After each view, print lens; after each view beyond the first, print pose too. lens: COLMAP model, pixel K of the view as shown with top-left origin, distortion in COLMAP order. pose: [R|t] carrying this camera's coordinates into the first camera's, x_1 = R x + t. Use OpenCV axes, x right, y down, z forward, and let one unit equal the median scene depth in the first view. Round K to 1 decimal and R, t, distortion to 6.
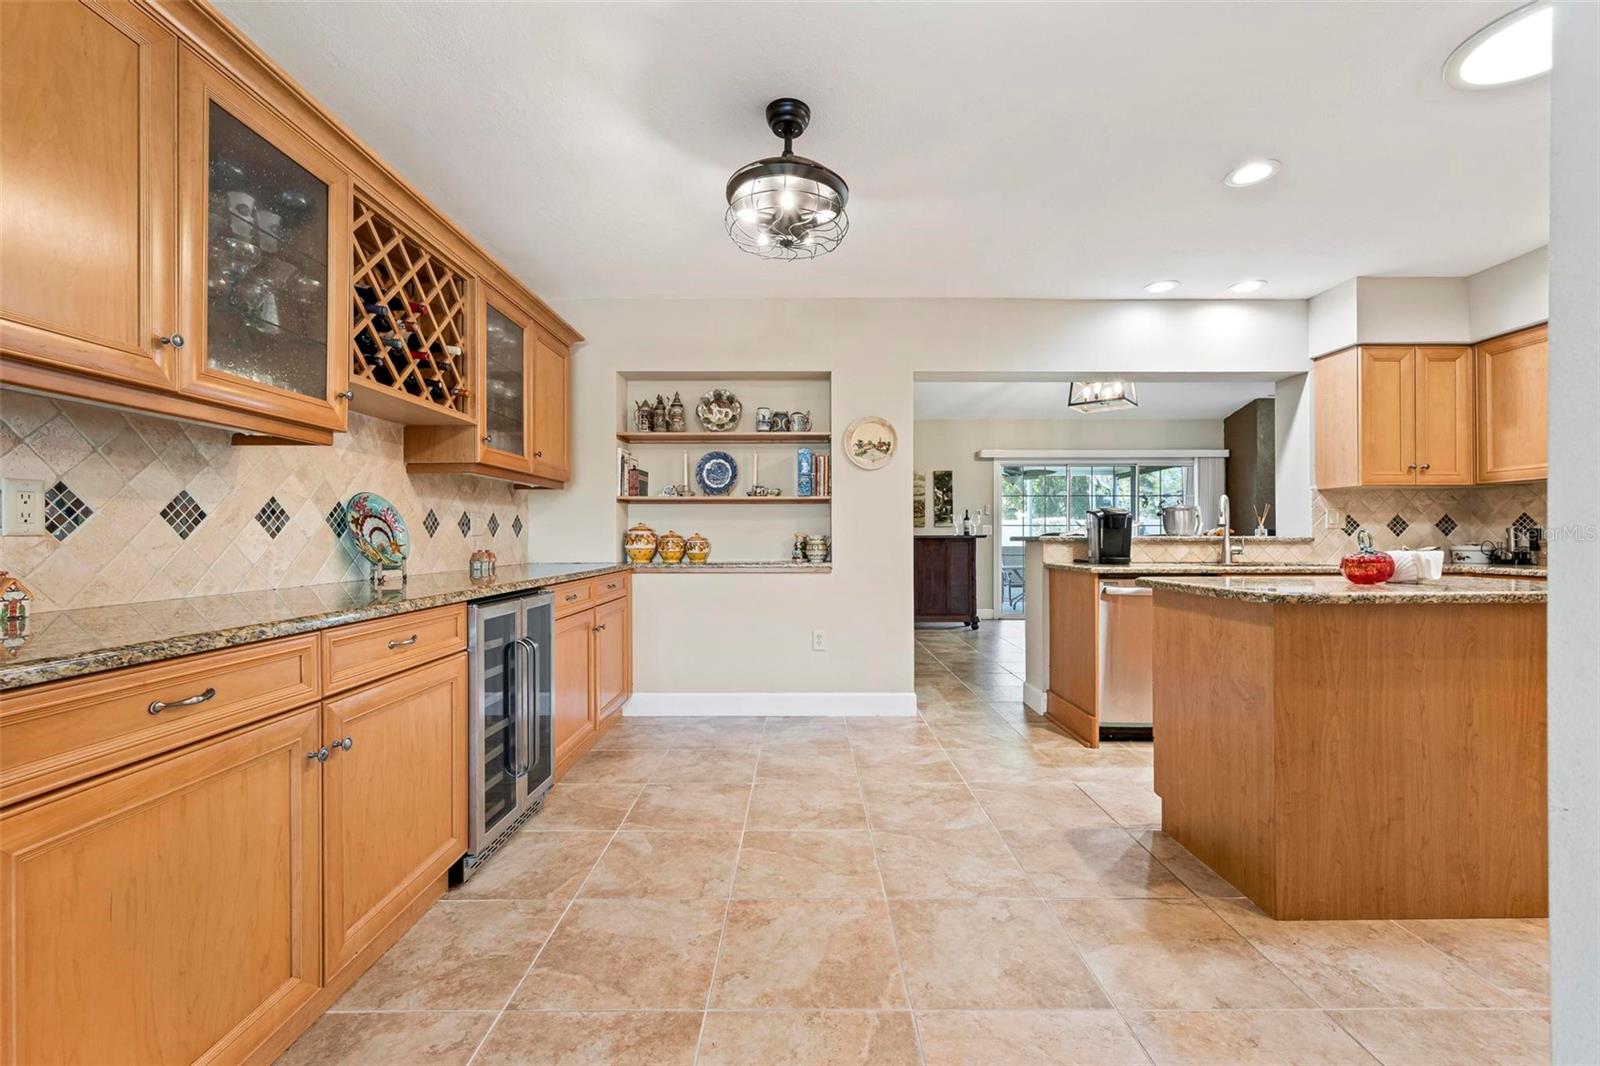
lens RADIAL K [[667.4, 0, 802.2], [0, 667.4, 535.3], [0, 0, 1]] dist [-0.000642, -0.000193]
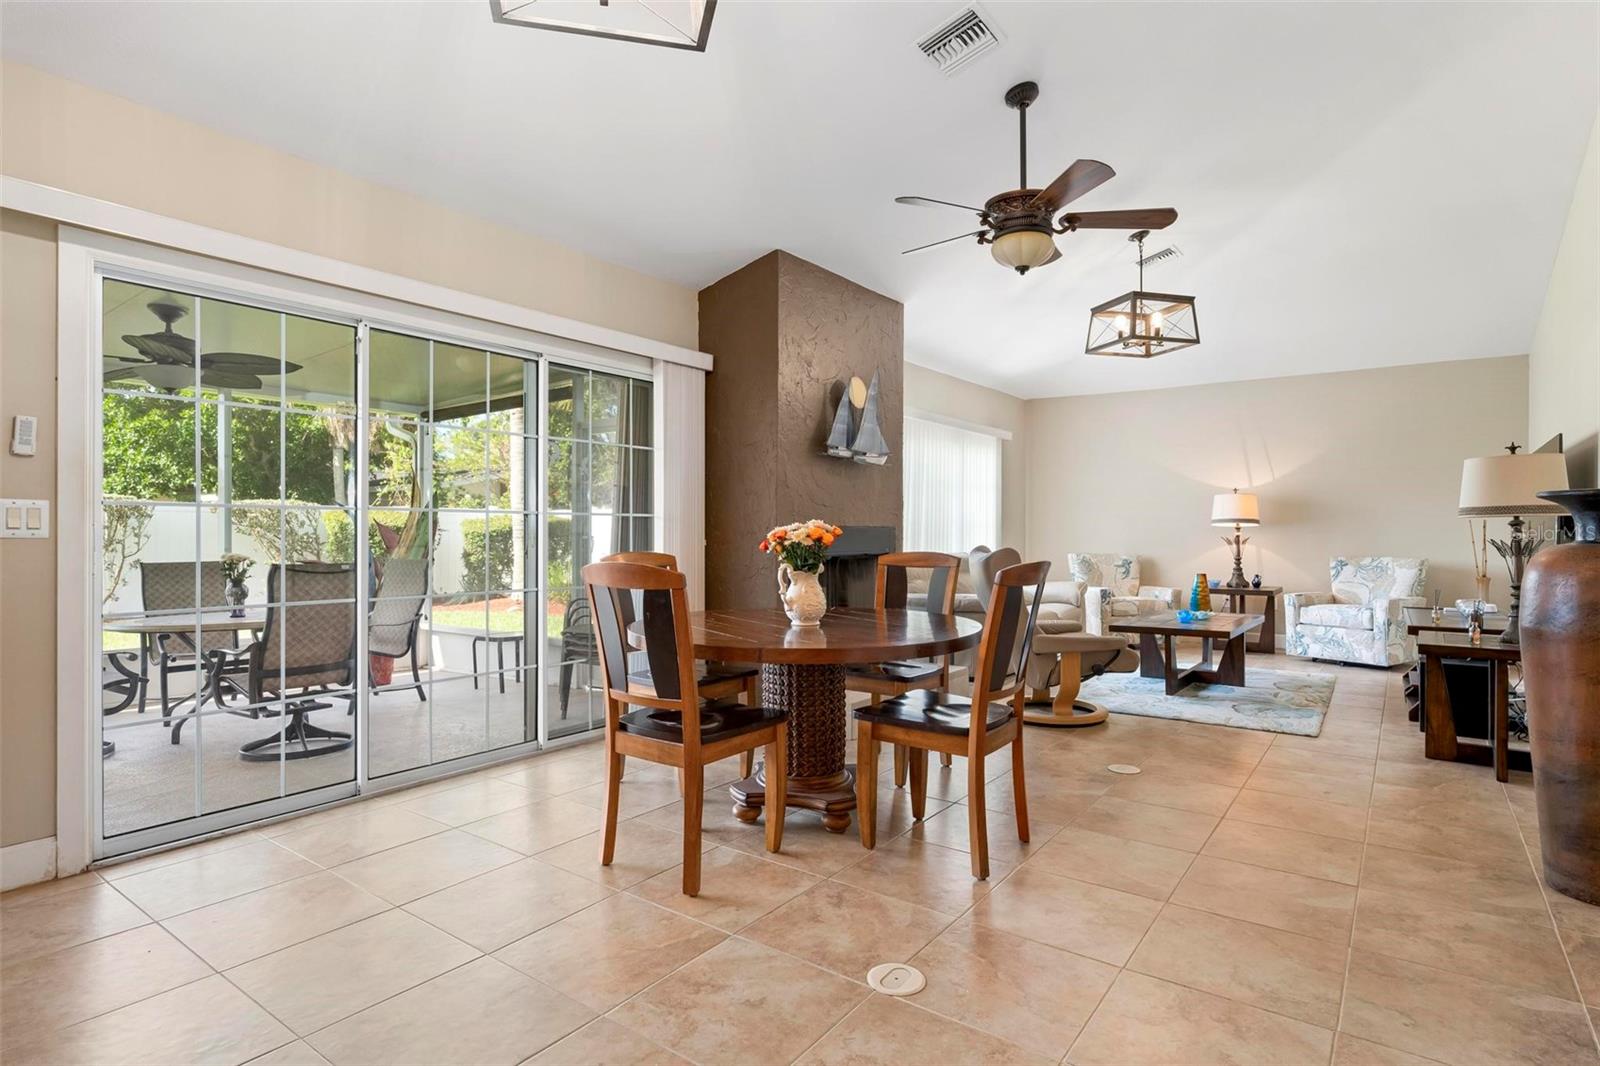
lens RADIAL K [[835.6, 0, 800.0], [0, 835.6, 533.0], [0, 0, 1]] dist [-0.001945, -0.000512]
pose [[0.594758, 0.001638, 0.803903, 0.483430], [-0.001144, 0.999999, -0.001192, -0.006314], [-0.803904, -0.000211, 0.594759, 1.415482]]
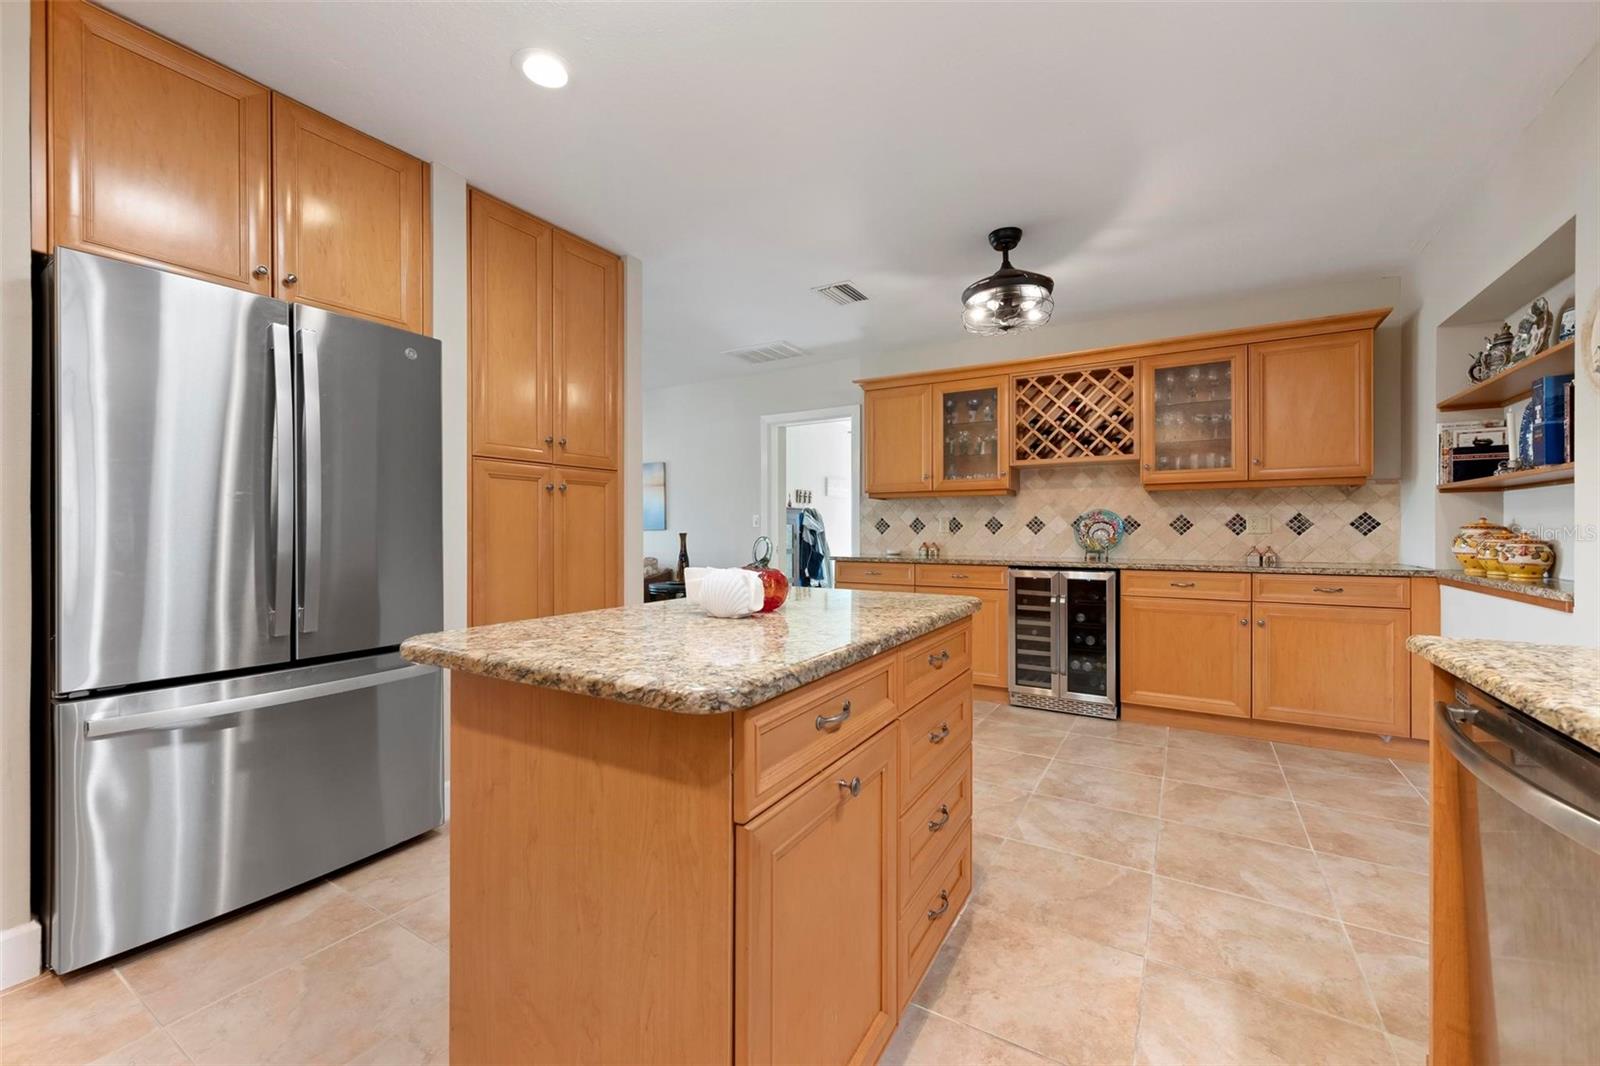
lens RADIAL K [[634.0, 0, 800.0], [0, 634.0, 533.0], [0, 0, 1]] dist [0.001307, -0.000031]
pose [[-0.521572, 0.007838, -0.853171, 0.848487], [0.002347, 0.999967, 0.007751, -0.011005], [0.853204, 0.002040, -0.521573, 0.837302]]
